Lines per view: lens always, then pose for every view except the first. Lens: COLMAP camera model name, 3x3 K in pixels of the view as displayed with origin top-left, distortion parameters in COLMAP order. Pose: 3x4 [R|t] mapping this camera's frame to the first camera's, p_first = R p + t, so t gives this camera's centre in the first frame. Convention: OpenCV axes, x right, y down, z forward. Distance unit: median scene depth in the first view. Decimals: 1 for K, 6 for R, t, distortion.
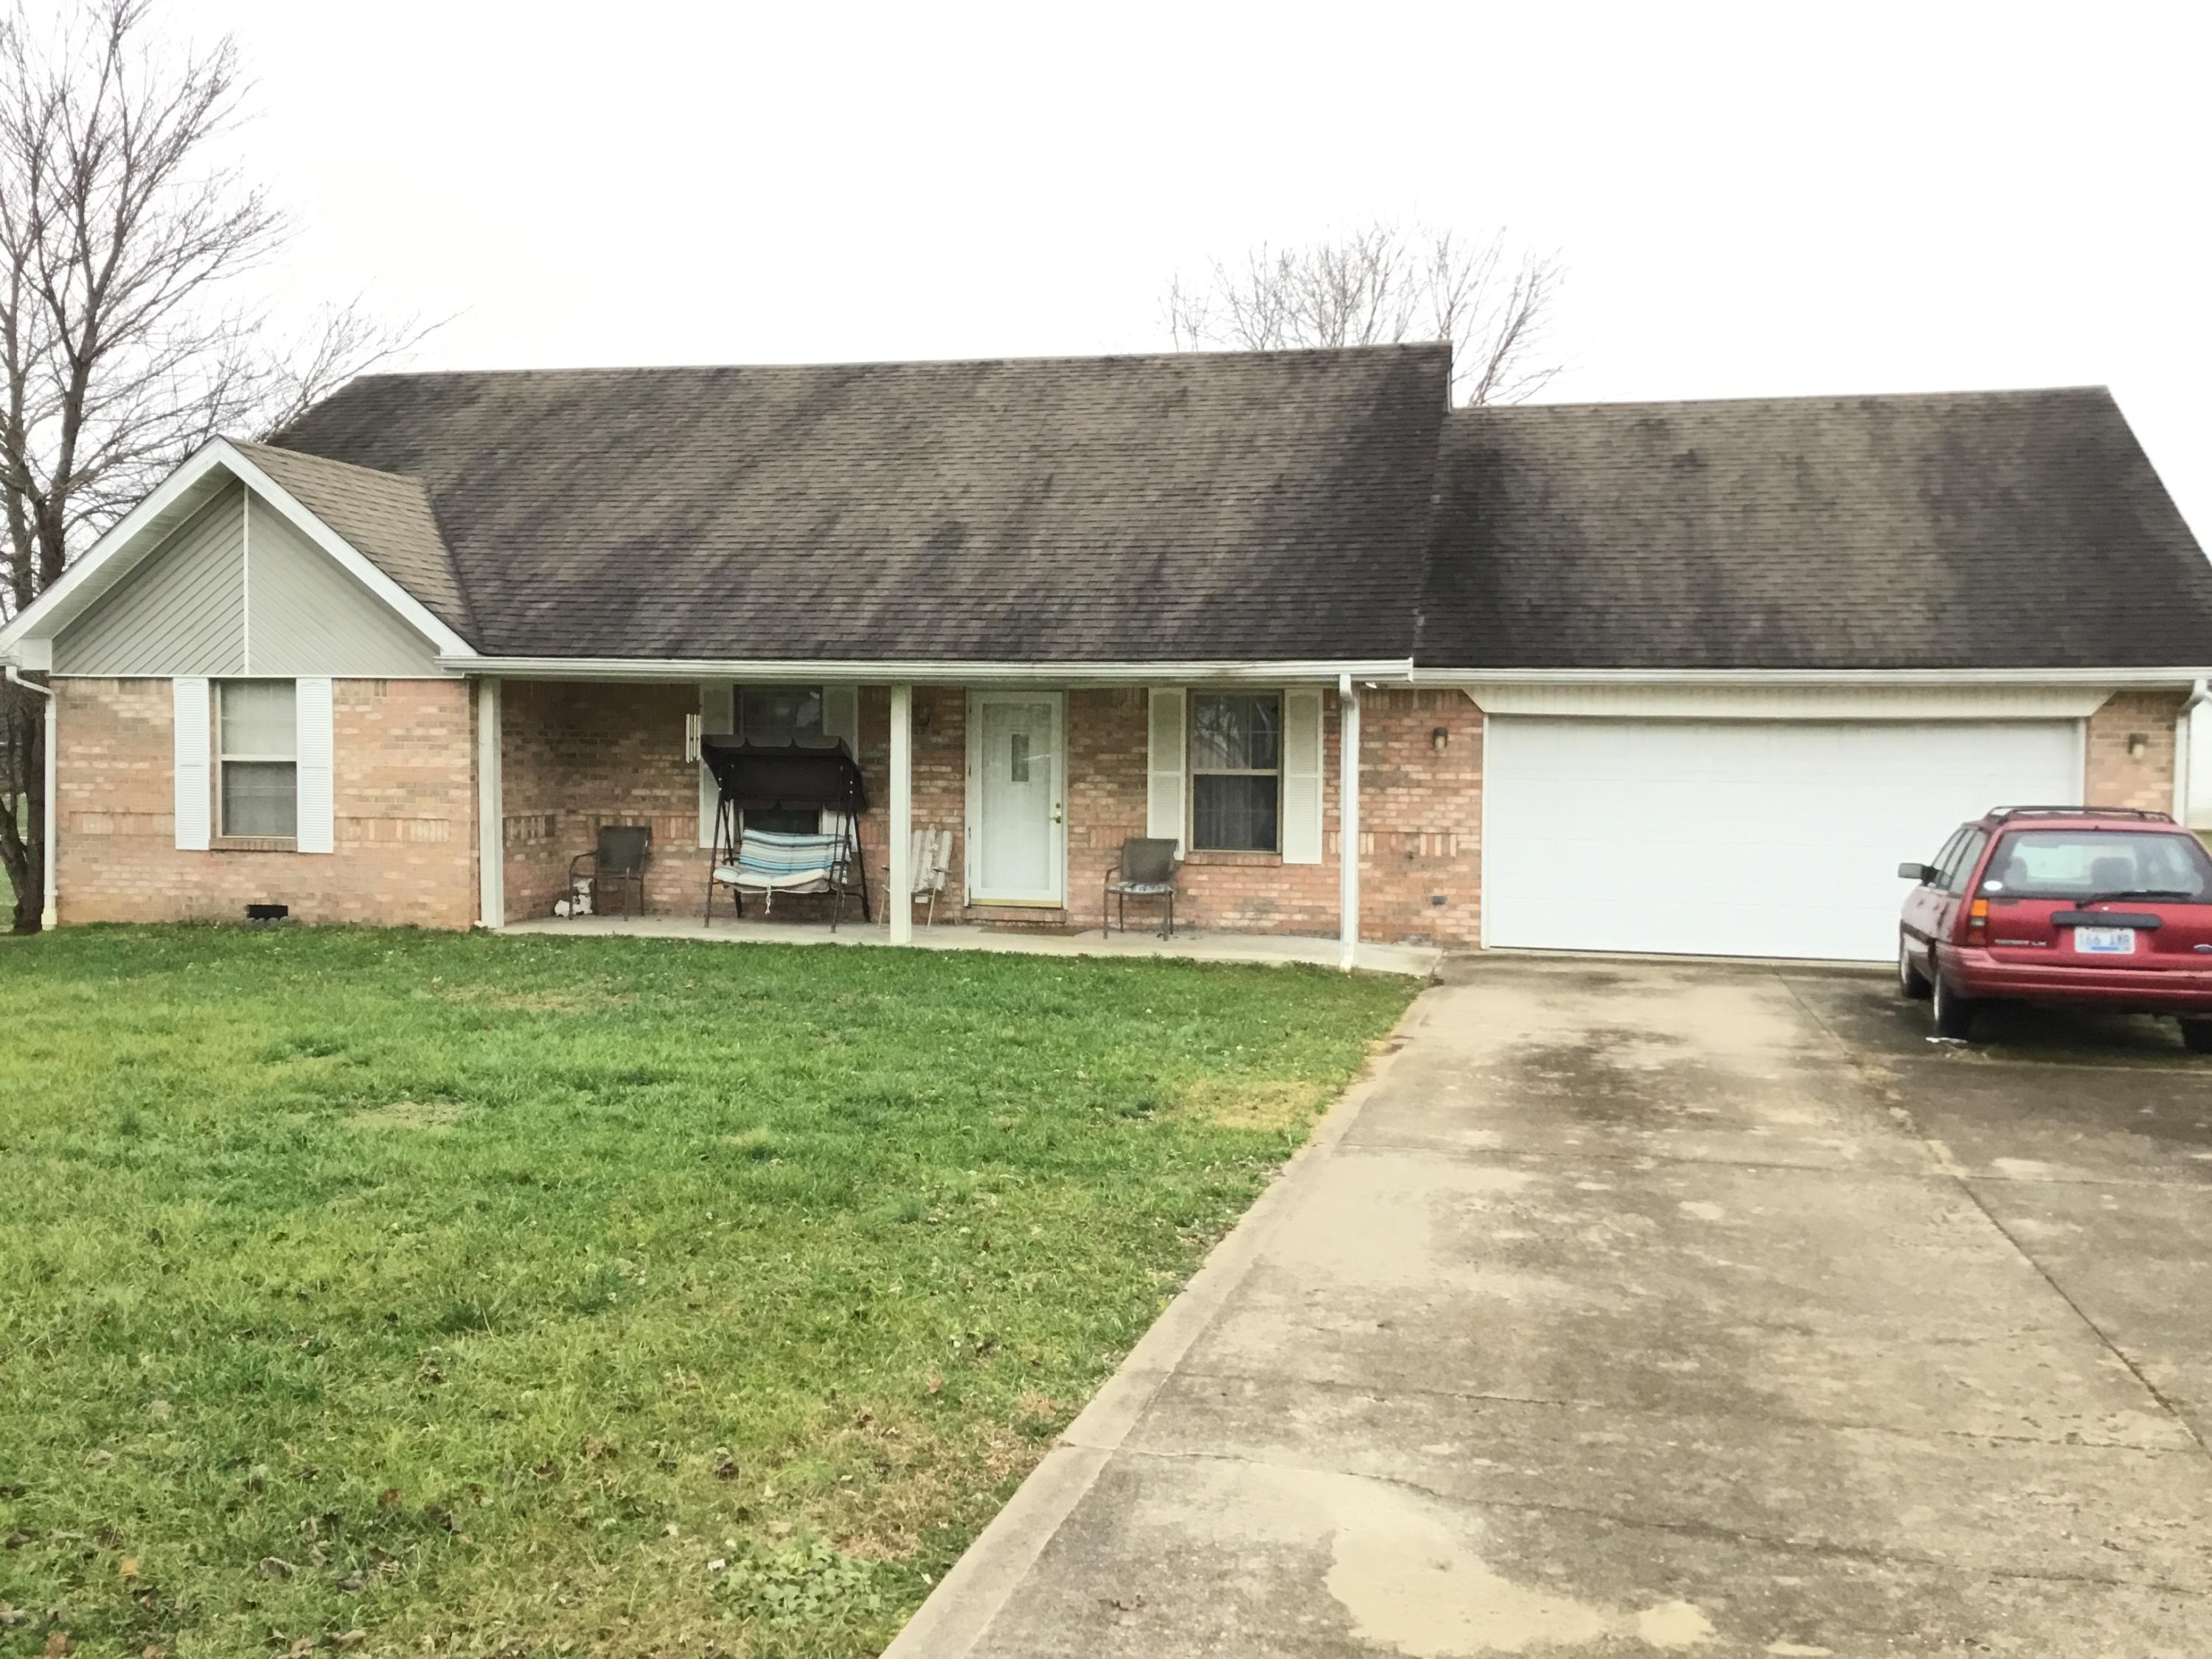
lens RADIAL K [[2013.7, 0, 1071.3], [0, 2013.7, 809.6], [0, 0, 1]] dist [0.034524, 0.000000]
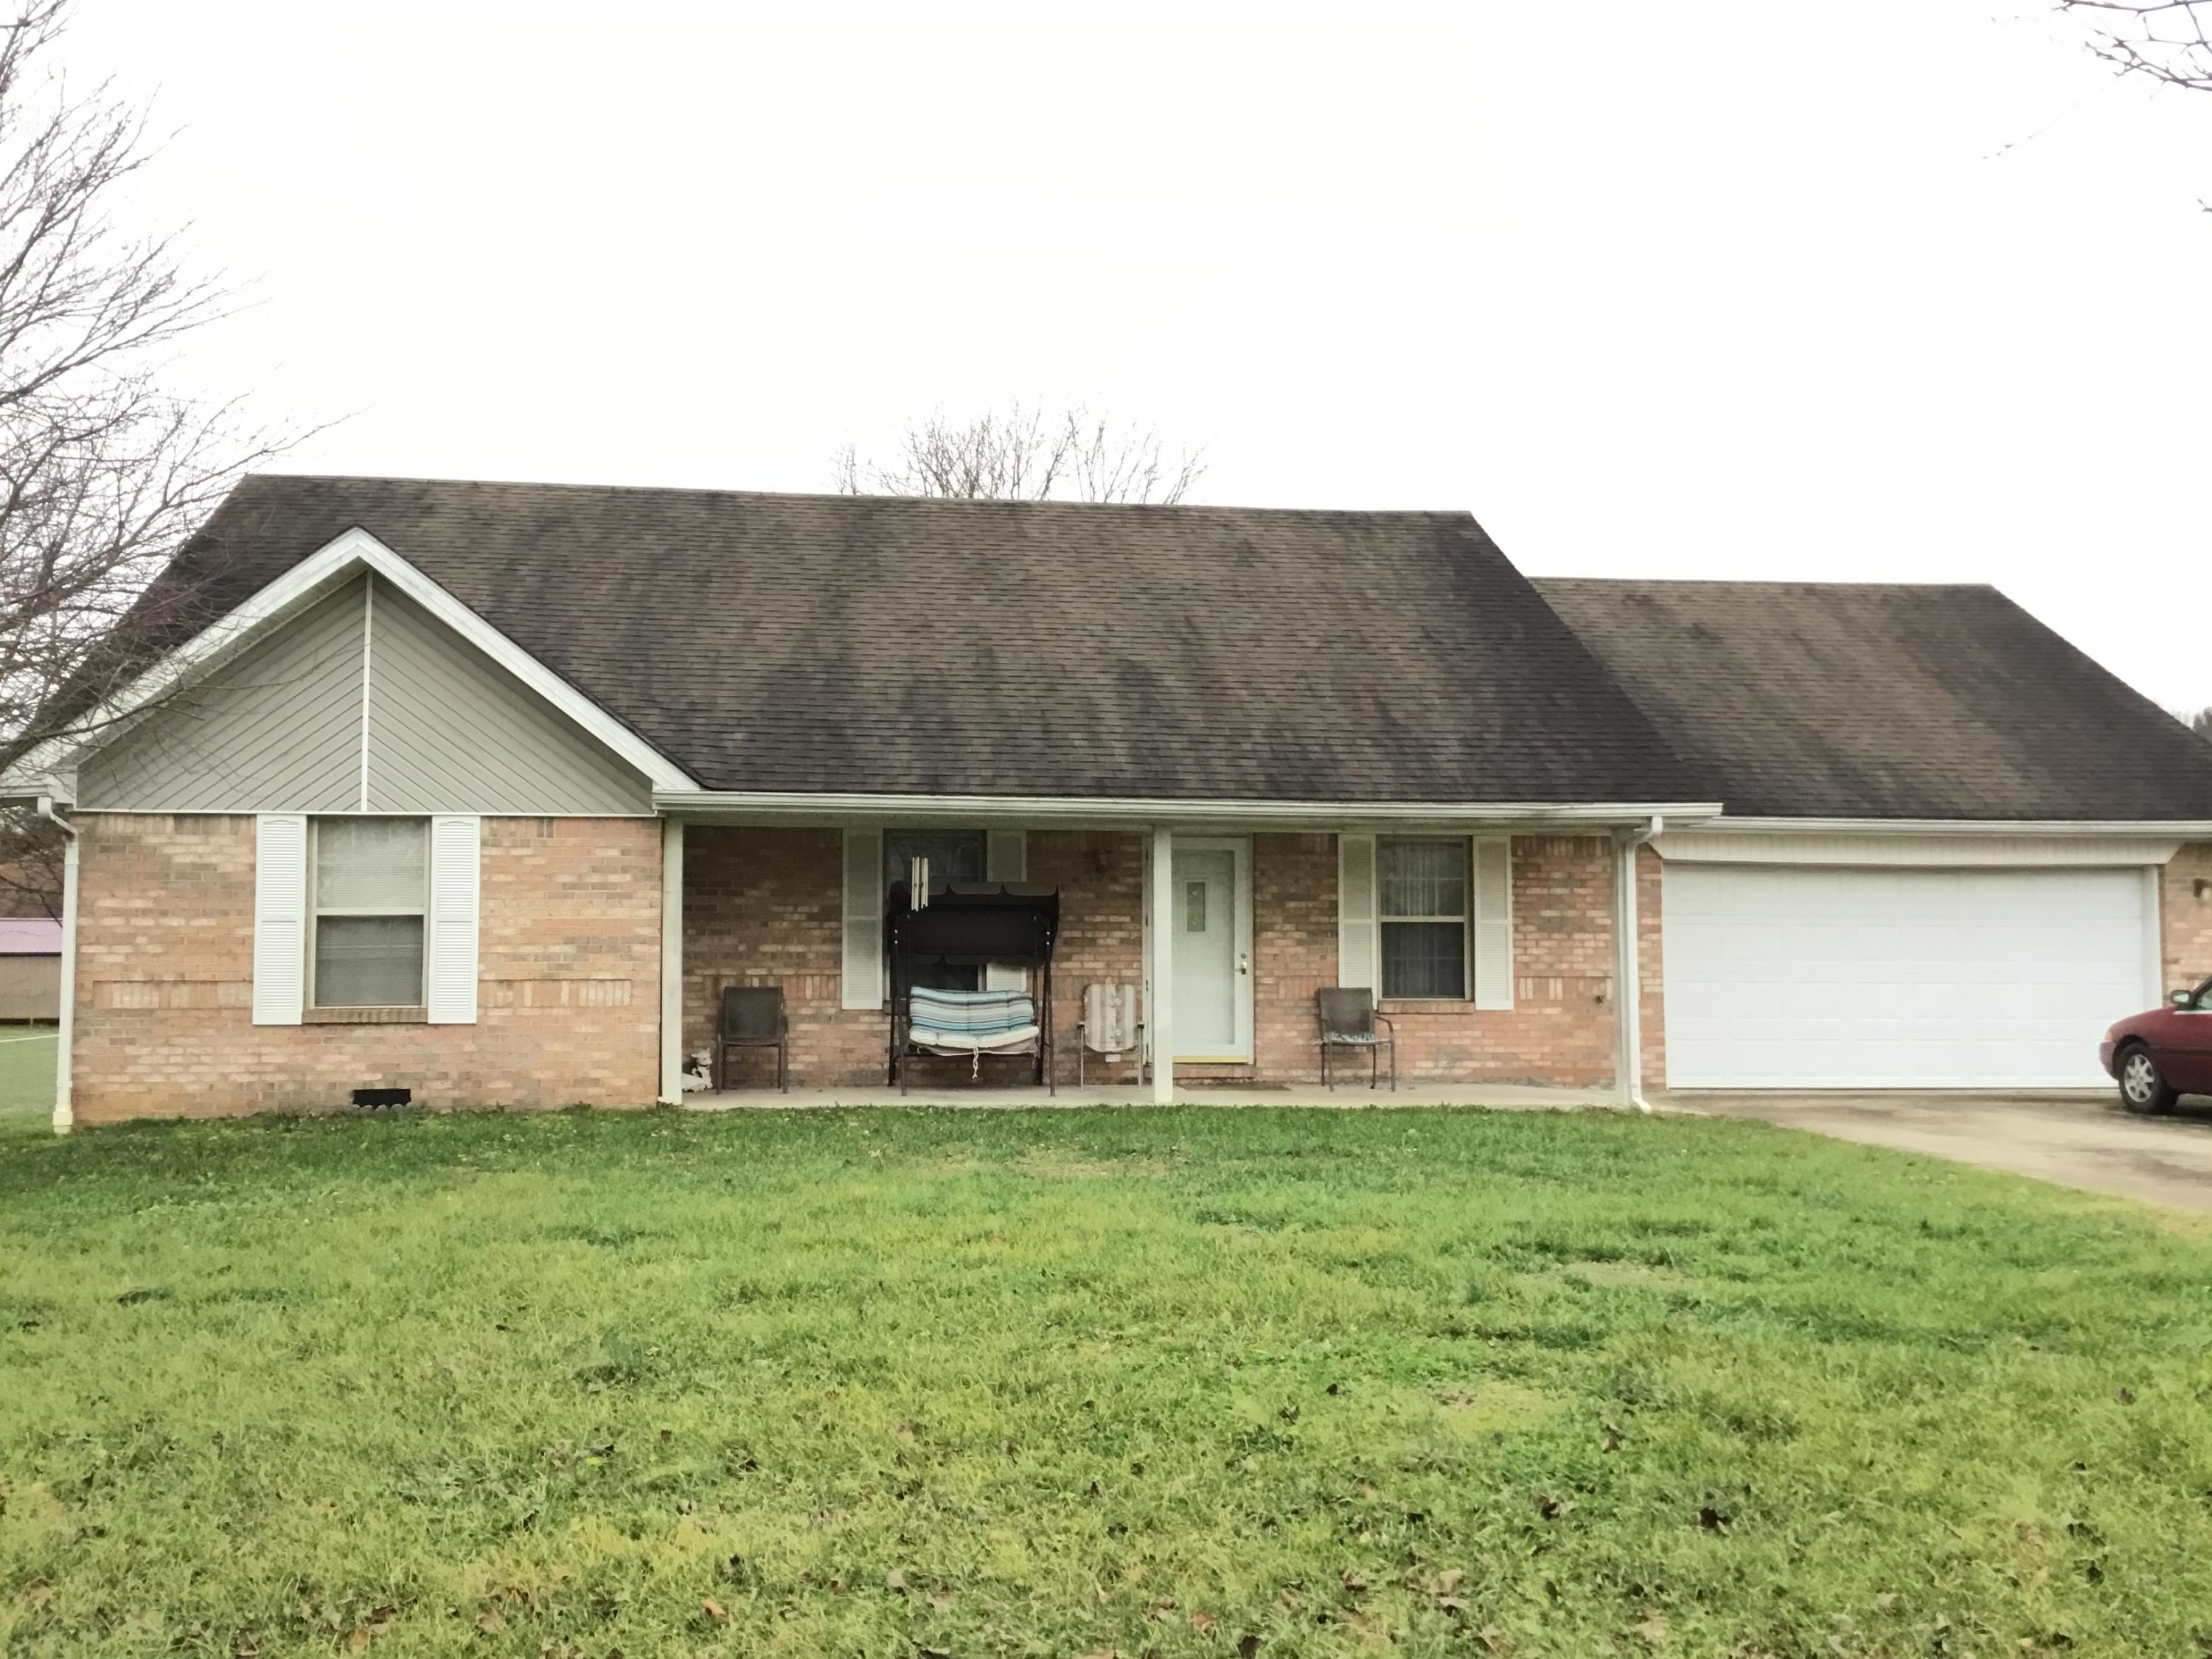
lens RADIAL K [[2013.7, 0, 1086.1], [0, 2013.7, 786.0], [0, 0, 1]] dist [0.034524, 0.000000]
pose [[0.941029, 0.015885, 0.337953, -0.407156], [0.018007, 0.995130, -0.096914, 0.009300], [-0.337847, 0.097285, 0.936160, 0.115995]]
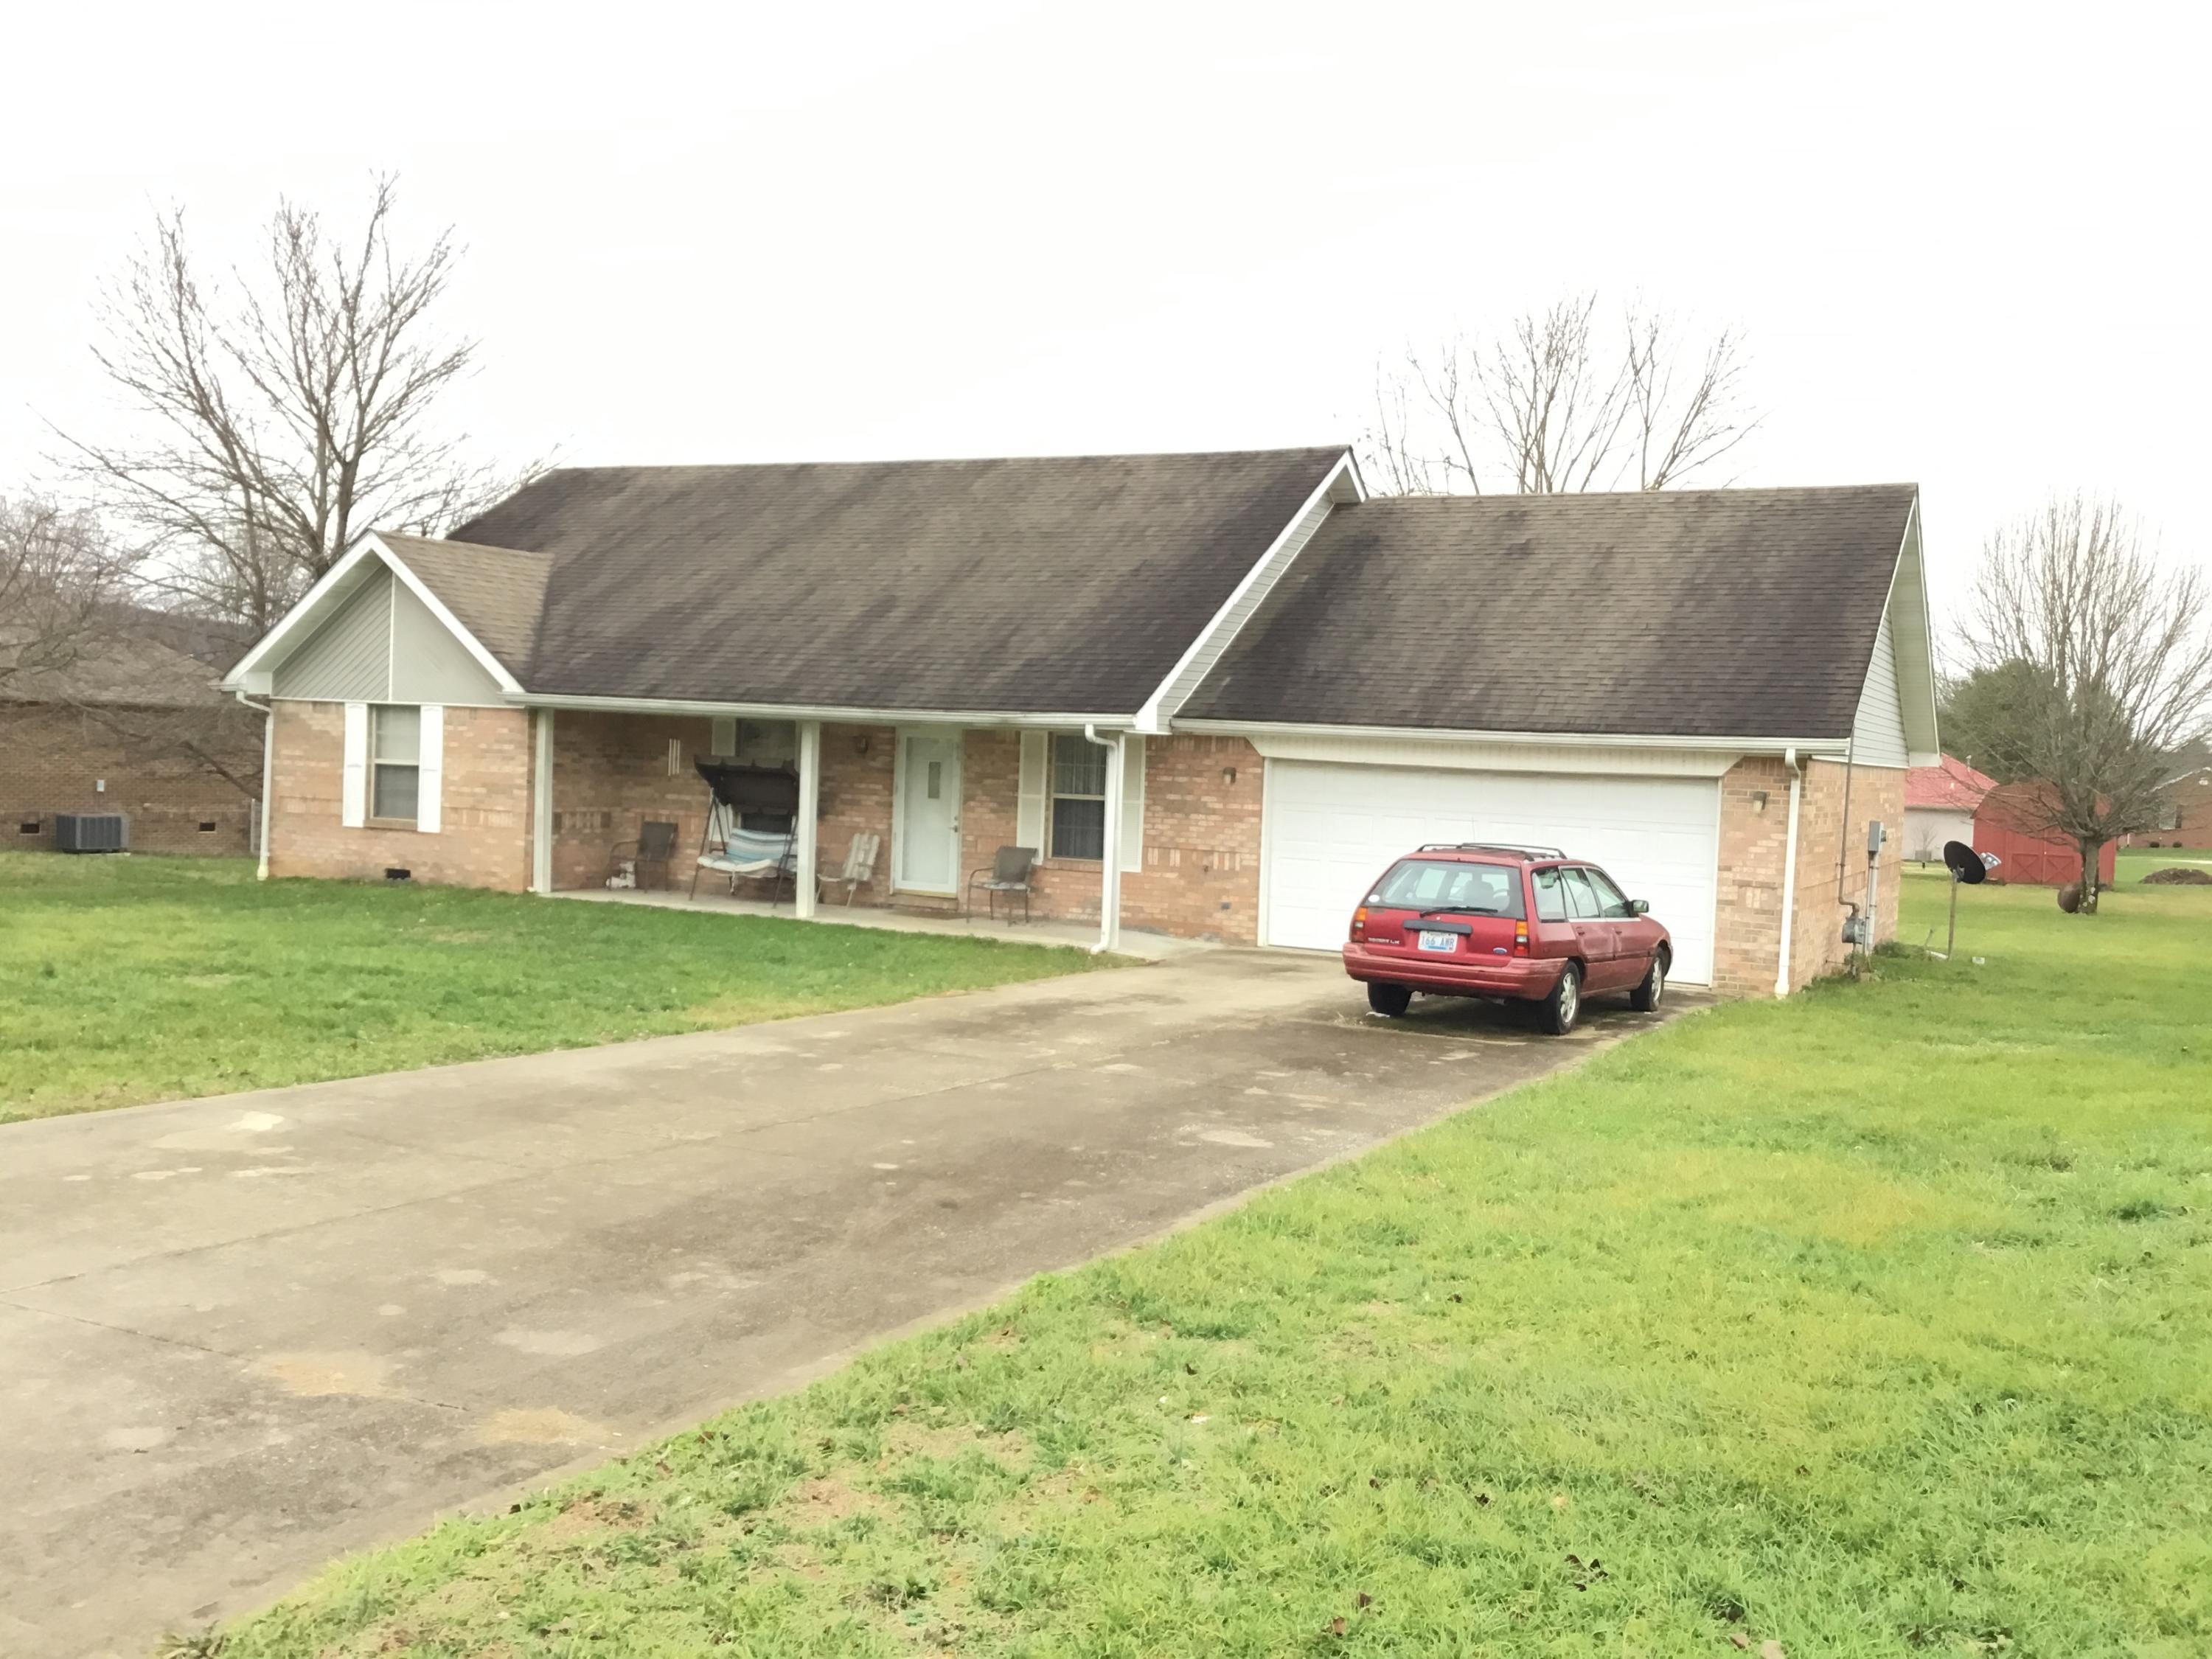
lens RADIAL K [[2013.7, 0, 1043.6], [0, 2013.7, 776.1], [0, 0, 1]] dist [0.034524, 0.000000]
pose [[0.970501, 0.033022, -0.238826, 0.353482], [-0.038859, 0.999049, -0.019772, -0.005950], [0.237946, 0.028469, 0.970861, -0.228996]]
